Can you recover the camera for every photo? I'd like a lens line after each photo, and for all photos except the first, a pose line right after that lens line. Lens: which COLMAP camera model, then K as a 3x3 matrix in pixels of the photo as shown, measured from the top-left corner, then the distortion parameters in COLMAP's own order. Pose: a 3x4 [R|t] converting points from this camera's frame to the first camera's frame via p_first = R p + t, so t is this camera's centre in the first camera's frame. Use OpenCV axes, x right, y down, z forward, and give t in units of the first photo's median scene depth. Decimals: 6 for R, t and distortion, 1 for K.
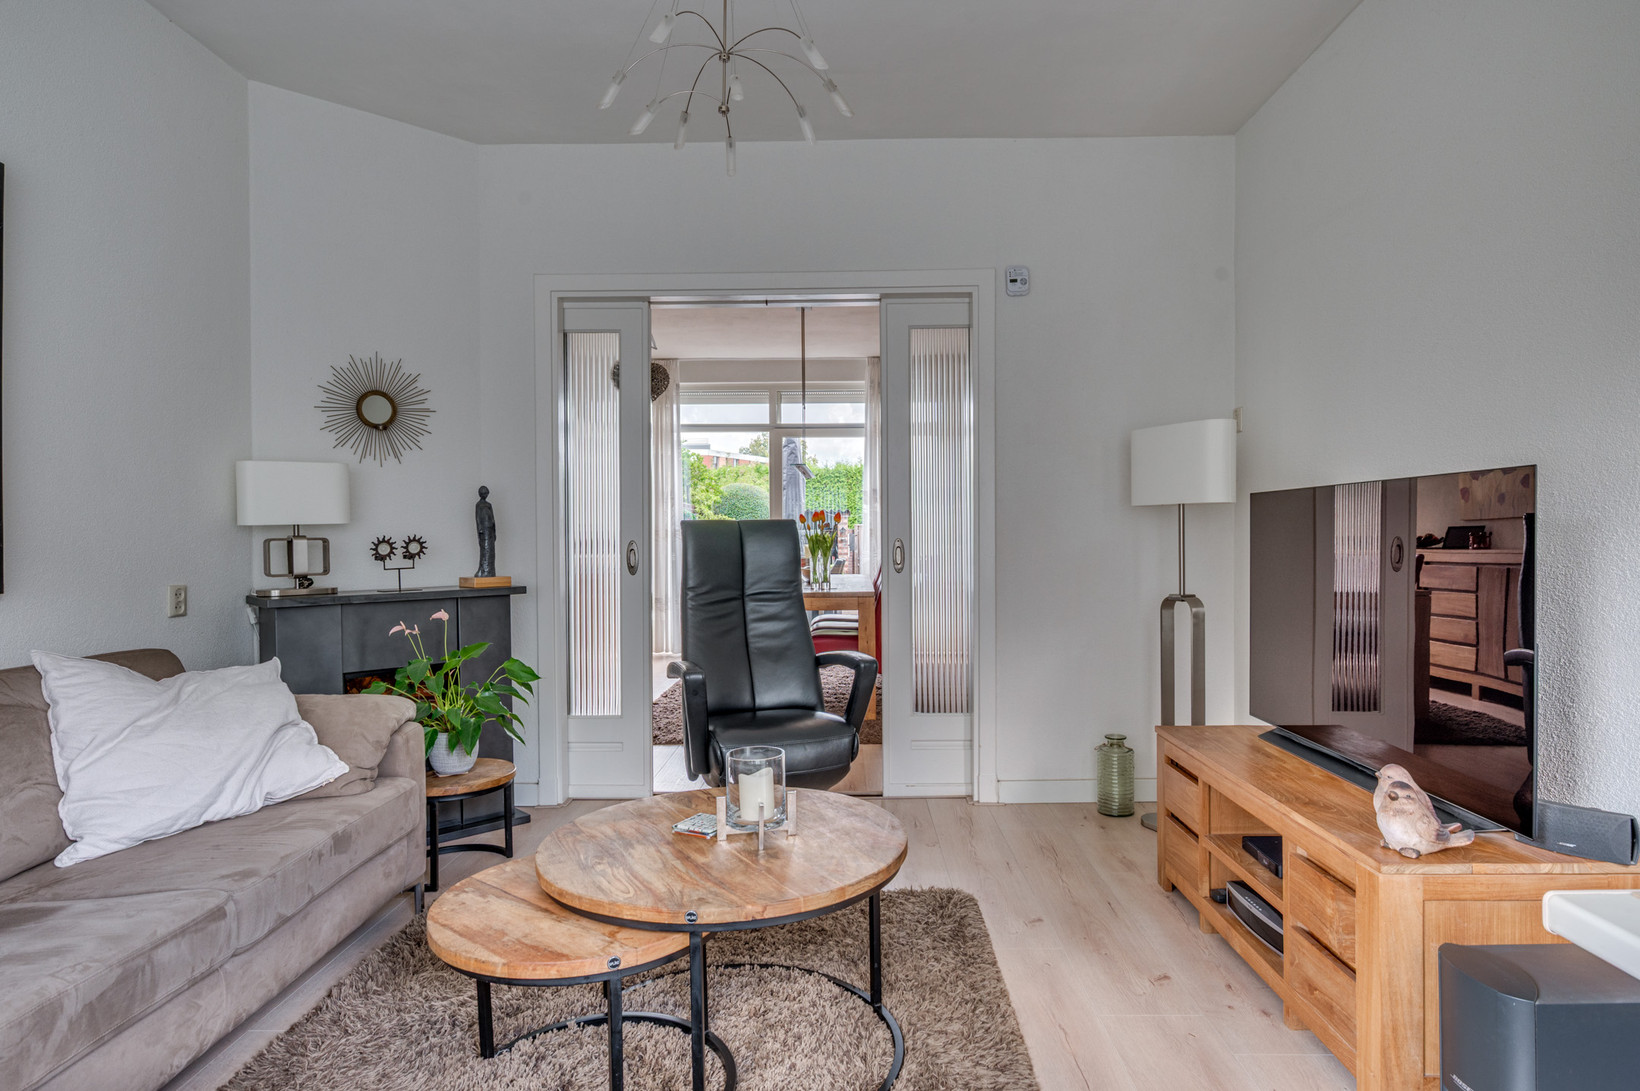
lens RADIAL K [[934.1, 0, 820.0], [0, 934.1, 545.5], [0, 0, 1]] dist [-0.002378, -0.000113]
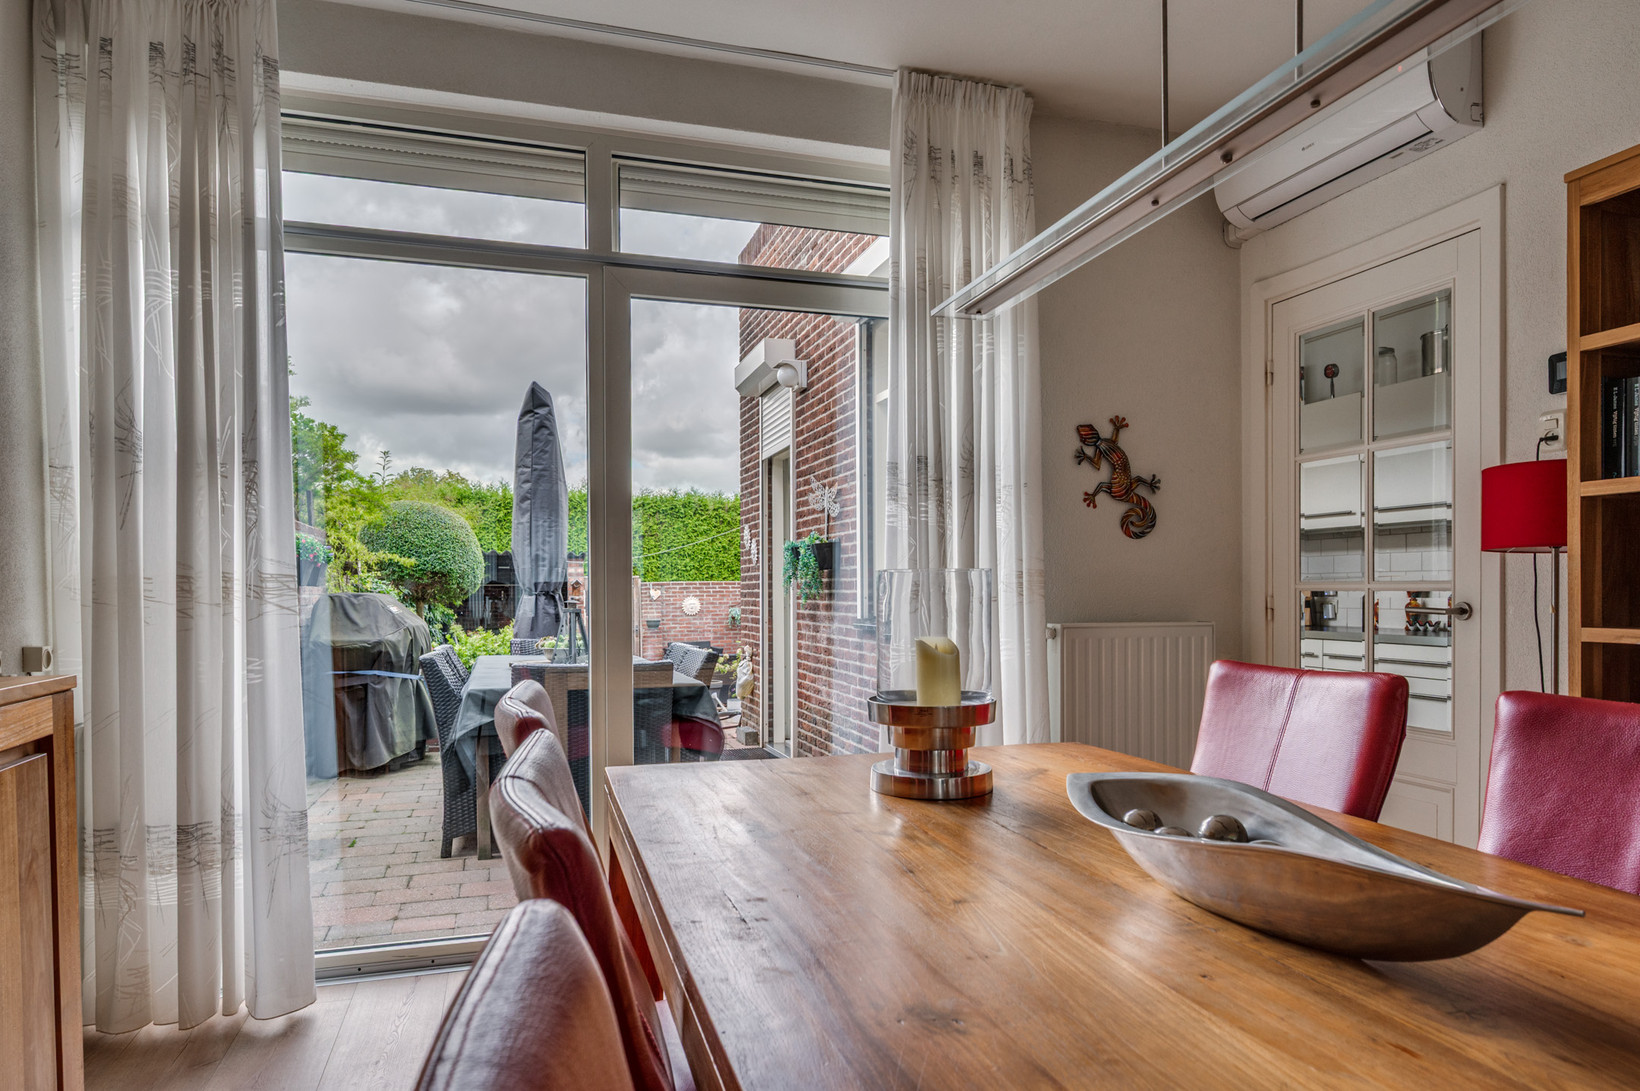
lens RADIAL K [[1045.8, 0, 856.4], [0, 1045.8, 599.7], [0, 0, 1]] dist [-0.001088, 0.000750]
pose [[0.942179, -0.002266, 0.335103, -0.087926], [0.003219, 0.999992, -0.002288, -0.007676], [-0.335096, 0.003234, 0.942179, 0.617927]]
